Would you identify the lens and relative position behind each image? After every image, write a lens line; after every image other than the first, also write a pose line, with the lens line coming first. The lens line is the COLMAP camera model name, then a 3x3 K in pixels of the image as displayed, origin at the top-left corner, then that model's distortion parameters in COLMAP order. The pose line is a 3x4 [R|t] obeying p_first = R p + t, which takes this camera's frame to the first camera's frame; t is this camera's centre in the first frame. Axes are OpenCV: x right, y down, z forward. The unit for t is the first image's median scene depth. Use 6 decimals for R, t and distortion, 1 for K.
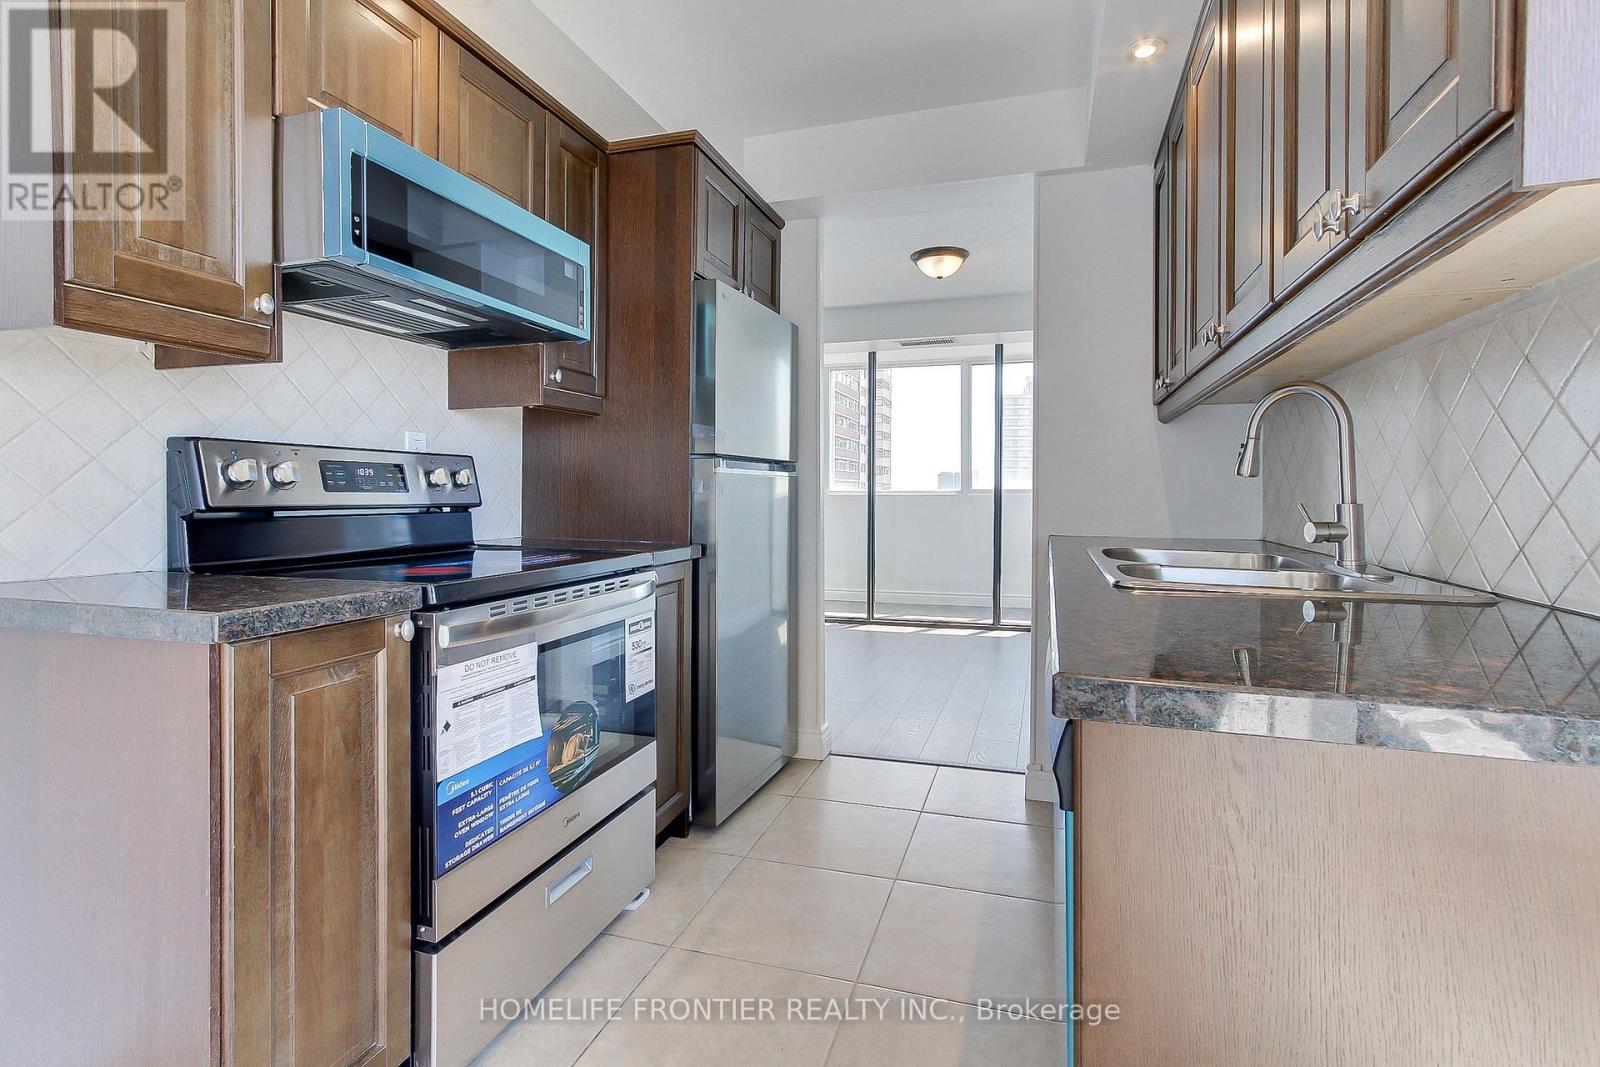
lens RADIAL K [[754.7, 0, 802.8], [0, 754.7, 499.2], [0, 0, 1]] dist [0.003942, 0.000247]
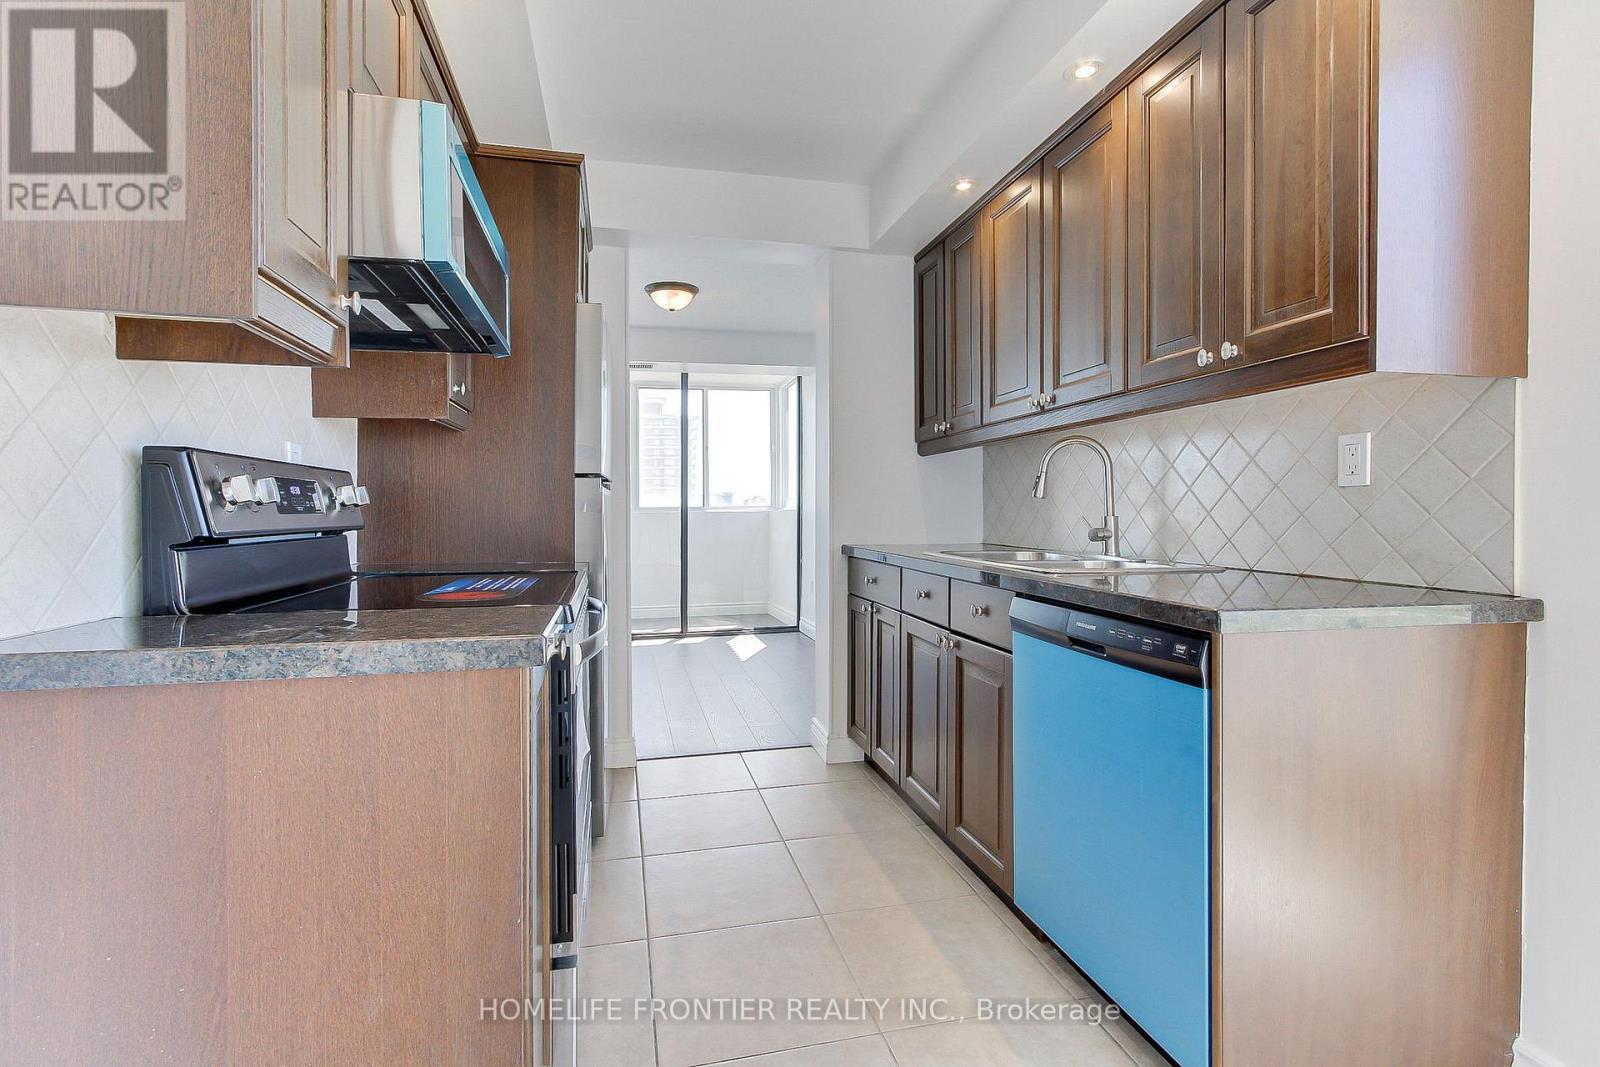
lens RADIAL K [[746.1, 0, 801.0], [0, 746.1, 522.0], [0, 0, 1]] dist [-0.023388, -0.000102]
pose [[0.861122, -0.013514, 0.508218, -0.380508], [0.009867, 0.999903, 0.009869, -0.002038], [-0.508302, -0.003484, 0.861172, -0.005174]]
